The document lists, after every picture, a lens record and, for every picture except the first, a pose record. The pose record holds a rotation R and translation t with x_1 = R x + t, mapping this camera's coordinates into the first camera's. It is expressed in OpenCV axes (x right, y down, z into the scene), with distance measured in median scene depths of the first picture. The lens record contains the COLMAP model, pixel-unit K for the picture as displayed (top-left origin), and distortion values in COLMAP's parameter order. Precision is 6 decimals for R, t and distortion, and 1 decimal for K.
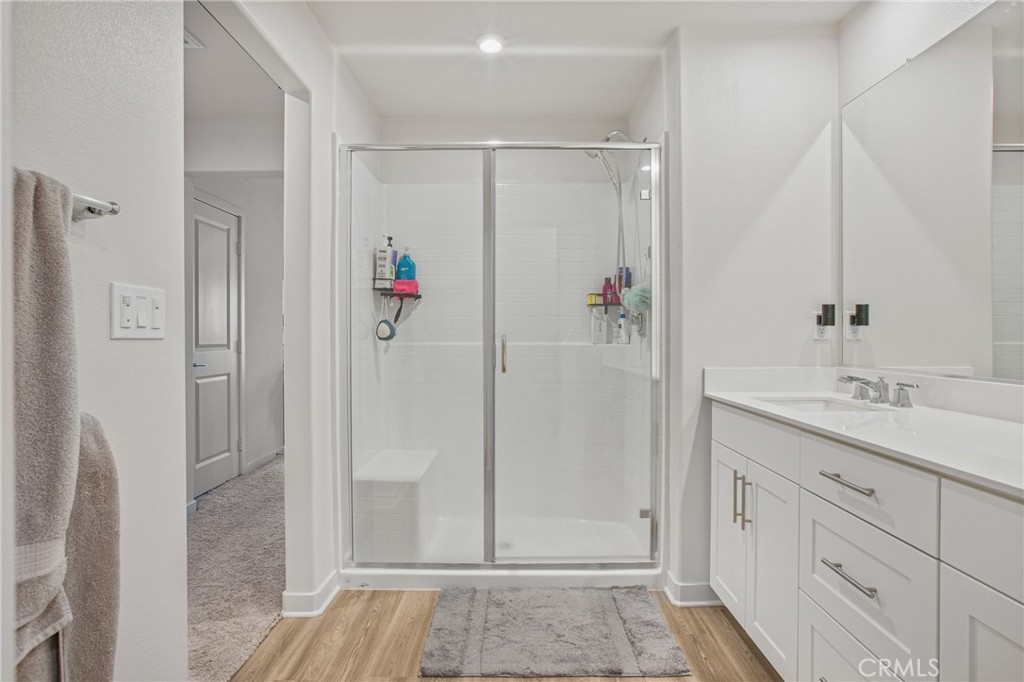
lens RADIAL K [[553.1, 0, 512.0], [0, 553.1, 341.0], [0, 0, 1]] dist [-0.000651, -0.000182]
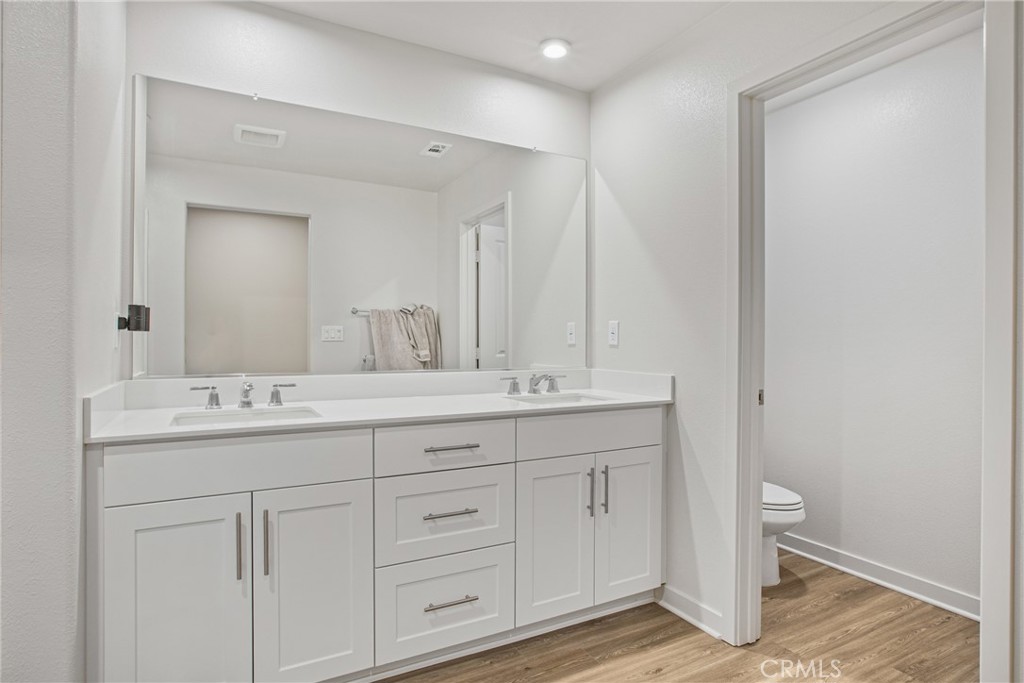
lens RADIAL K [[553.1, 0, 512.0], [0, 553.1, 341.5], [0, 0, 1]] dist [-0.000651, -0.000182]
pose [[-0.484921, -0.004158, 0.874548, -0.415246], [0.000868, 0.999986, 0.005235, -0.014763], [-0.874558, 0.003298, -0.484910, 0.897738]]
